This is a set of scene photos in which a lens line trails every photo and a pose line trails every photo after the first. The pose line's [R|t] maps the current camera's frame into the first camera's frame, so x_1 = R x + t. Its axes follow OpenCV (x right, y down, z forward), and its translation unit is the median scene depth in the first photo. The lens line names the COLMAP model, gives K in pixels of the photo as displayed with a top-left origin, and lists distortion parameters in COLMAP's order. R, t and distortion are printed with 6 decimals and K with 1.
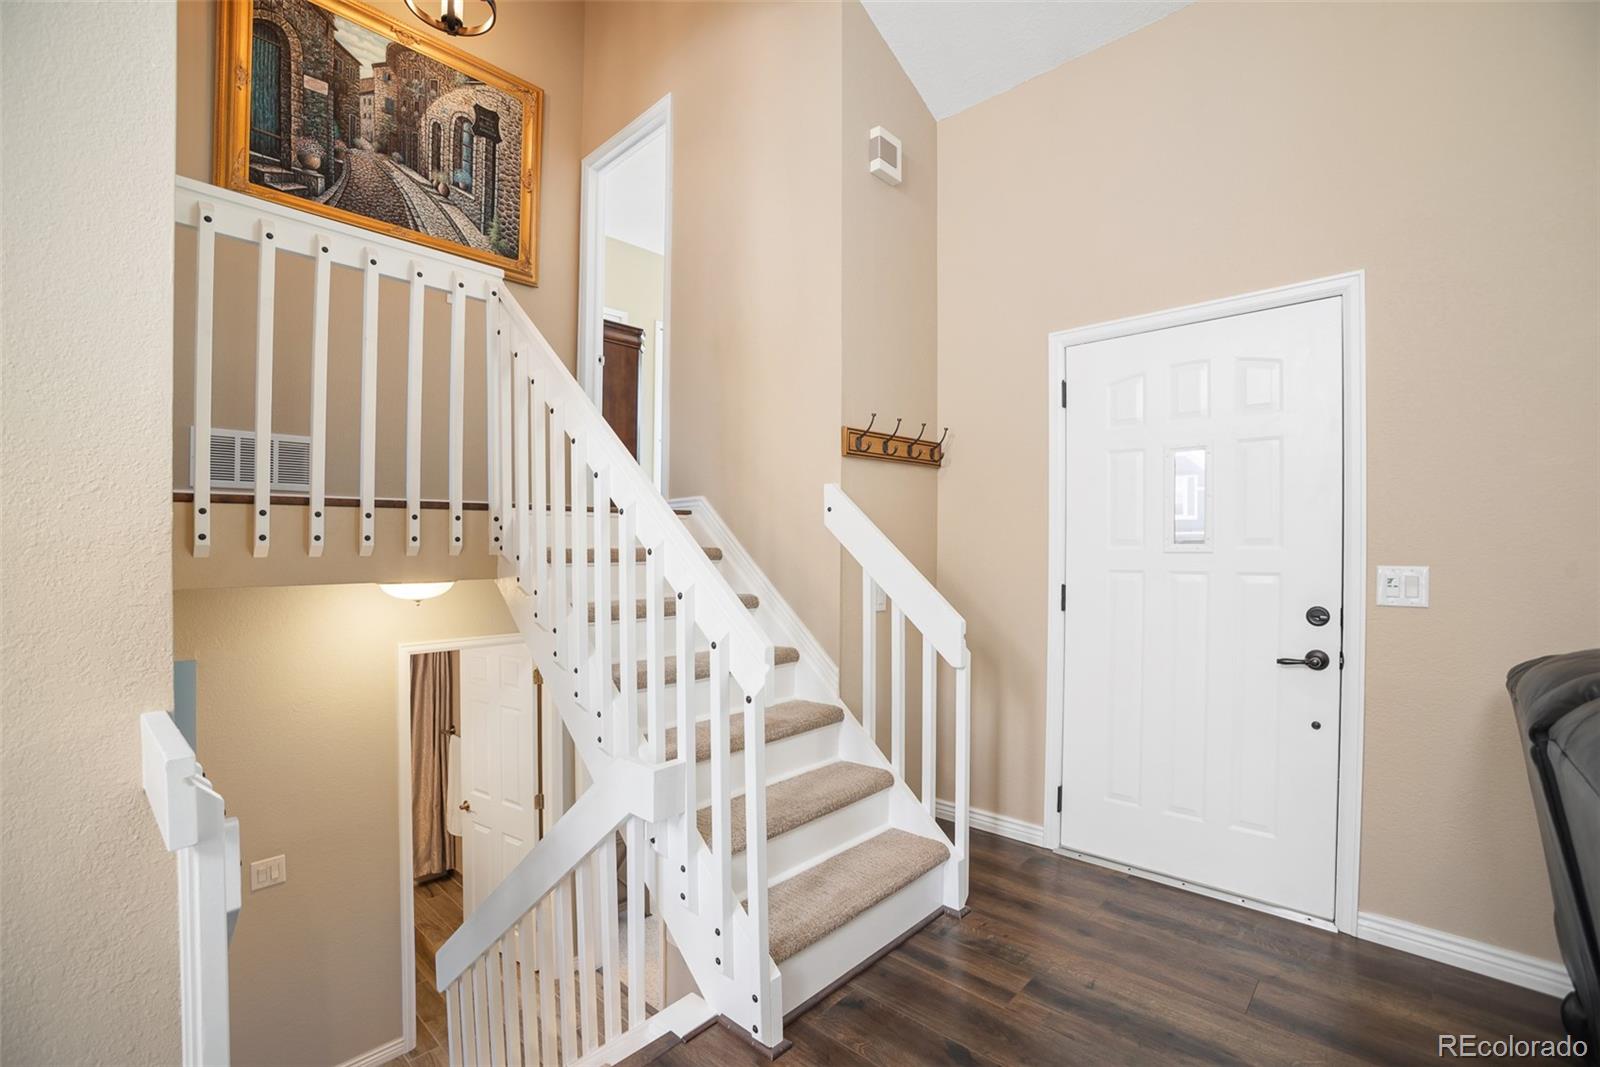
lens RADIAL K [[694.7, 0, 795.0], [0, 694.7, 545.1], [0, 0, 1]] dist [-0.070159, 0.025610]
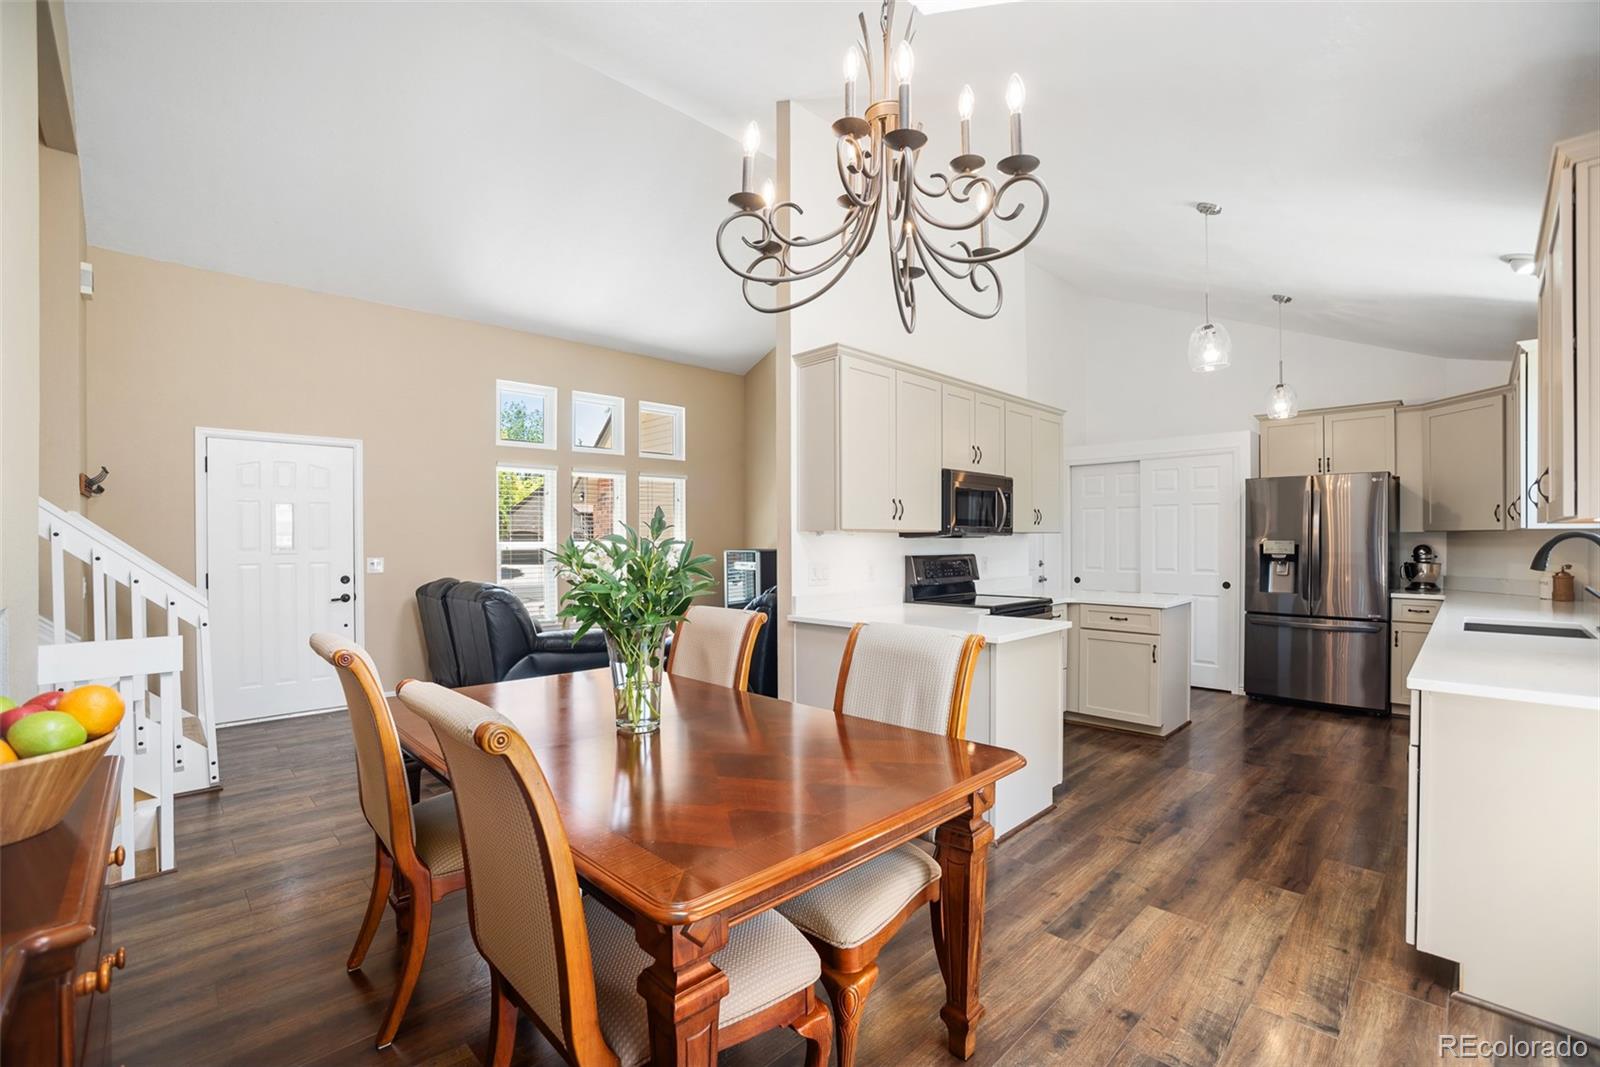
lens RADIAL K [[694.7, 0, 795.0], [0, 694.7, 545.1], [0, 0, 1]] dist [-0.070159, 0.025610]
pose [[0.045747, -0.011478, 0.998887, -1.416242], [-0.000085, 0.999934, 0.011494, -0.041613], [-0.998953, -0.000610, 0.045743, -0.652070]]
